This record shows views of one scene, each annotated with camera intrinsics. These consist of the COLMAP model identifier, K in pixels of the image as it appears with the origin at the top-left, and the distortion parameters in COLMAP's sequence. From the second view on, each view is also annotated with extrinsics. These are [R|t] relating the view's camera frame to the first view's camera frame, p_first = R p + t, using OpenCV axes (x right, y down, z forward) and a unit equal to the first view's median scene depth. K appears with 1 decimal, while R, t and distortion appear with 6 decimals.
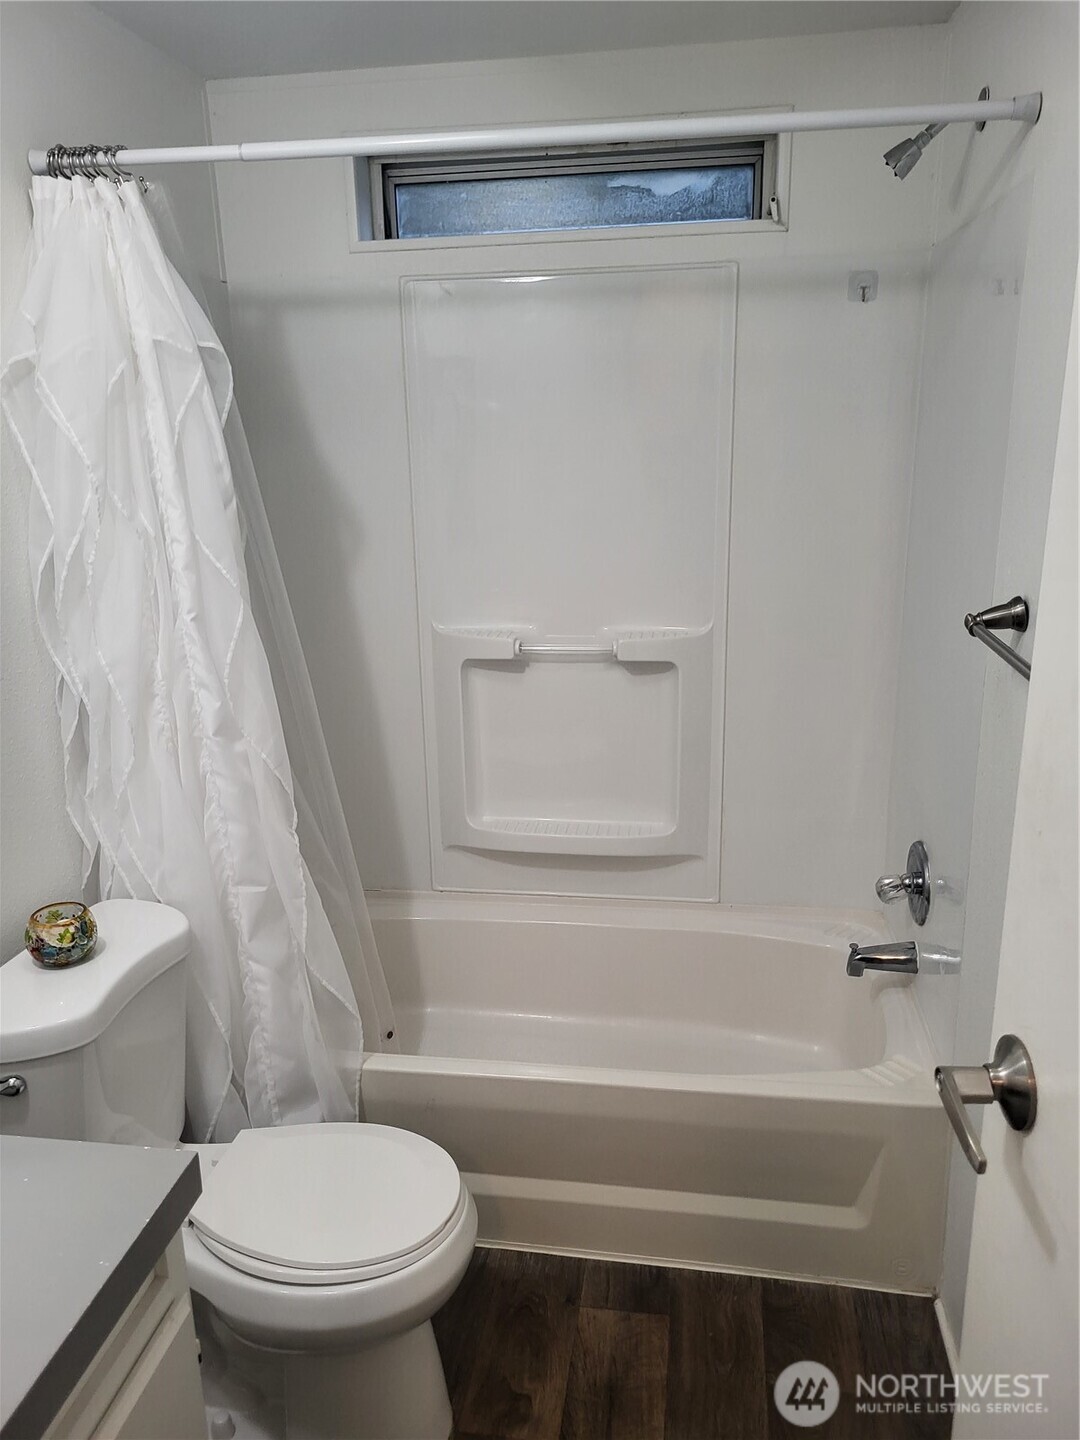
lens RADIAL K [[1092.8, 0, 540.6], [0, 1092.8, 722.7], [0, 0, 1]] dist [0.028076, -0.027241]
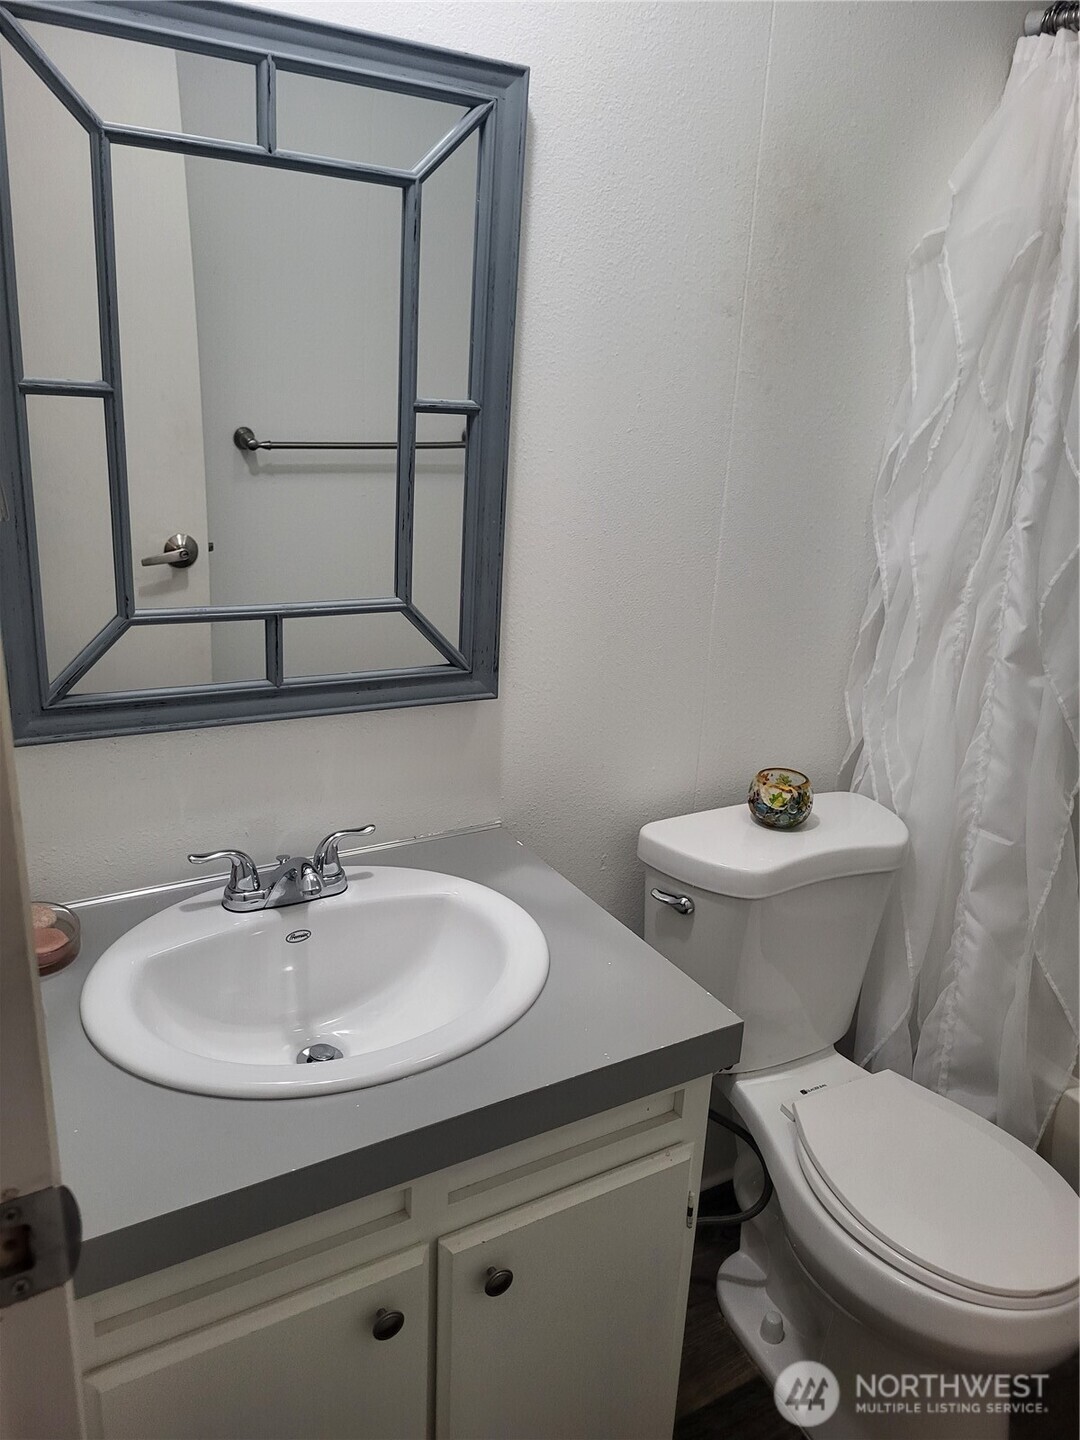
lens RADIAL K [[1092.8, 0, 538.8], [0, 1092.8, 718.9], [0, 0, 1]] dist [0.028076, -0.027241]
pose [[0.619233, 0.288745, -0.730189, 0.135602], [-0.265115, 0.952207, 0.151710, 0.023052], [0.739097, 0.099640, 0.666189, 0.122786]]
